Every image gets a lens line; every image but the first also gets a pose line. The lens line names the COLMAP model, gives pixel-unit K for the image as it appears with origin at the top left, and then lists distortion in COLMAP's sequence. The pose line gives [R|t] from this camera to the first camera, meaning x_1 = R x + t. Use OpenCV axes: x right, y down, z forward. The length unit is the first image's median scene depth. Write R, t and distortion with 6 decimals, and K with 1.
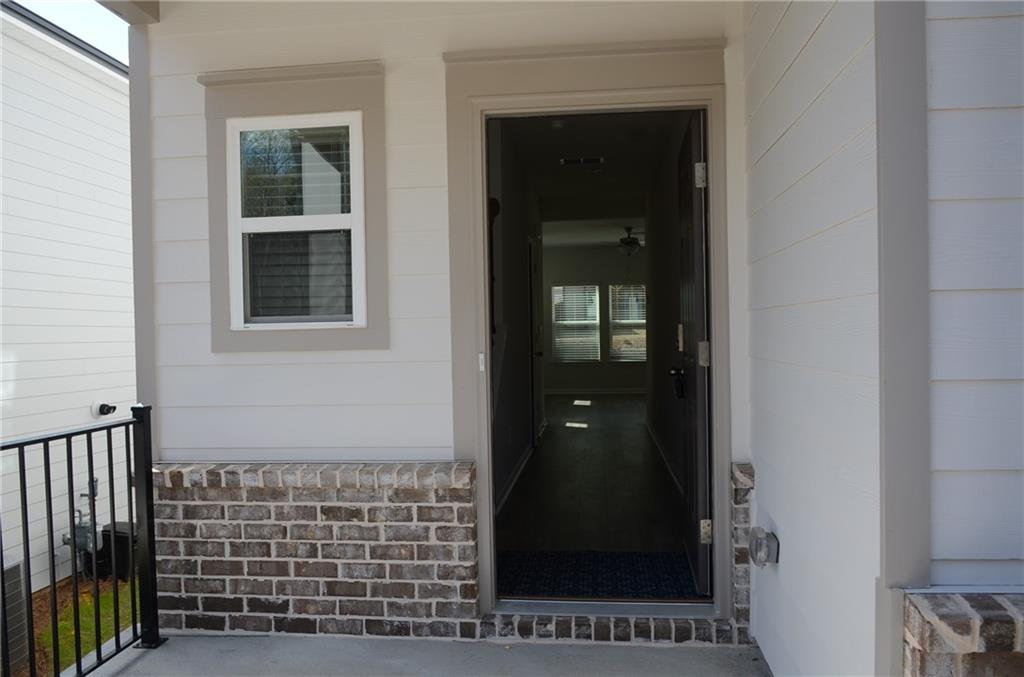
lens RADIAL K [[780.6, 0, 509.3], [0, 780.6, 346.7], [0, 0, 1]] dist [-0.026840, 0.001402]
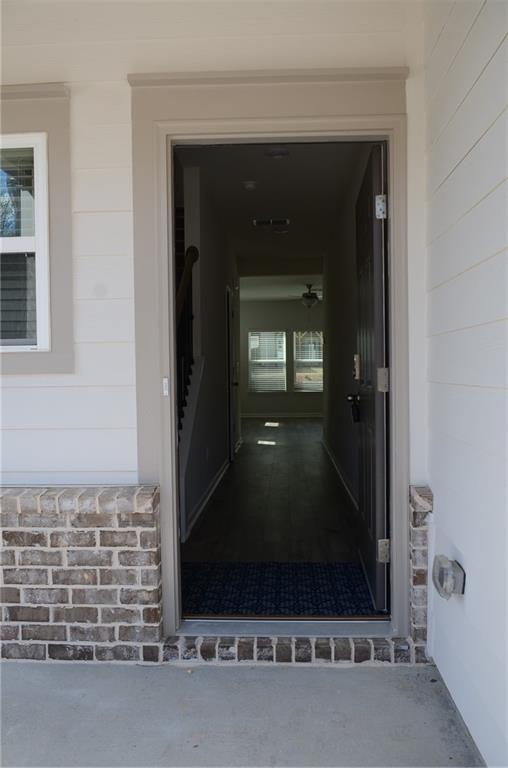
lens RADIAL K [[585.4, 0, 264.9], [0, 585.4, 382.9], [0, 0, 1]] dist [-0.026840, 0.001402]
pose [[0.996950, 0.005220, 0.077867, 0.032852], [-0.005403, 0.999983, 0.002138, 0.012103], [-0.077854, -0.002552, 0.996961, 0.237593]]
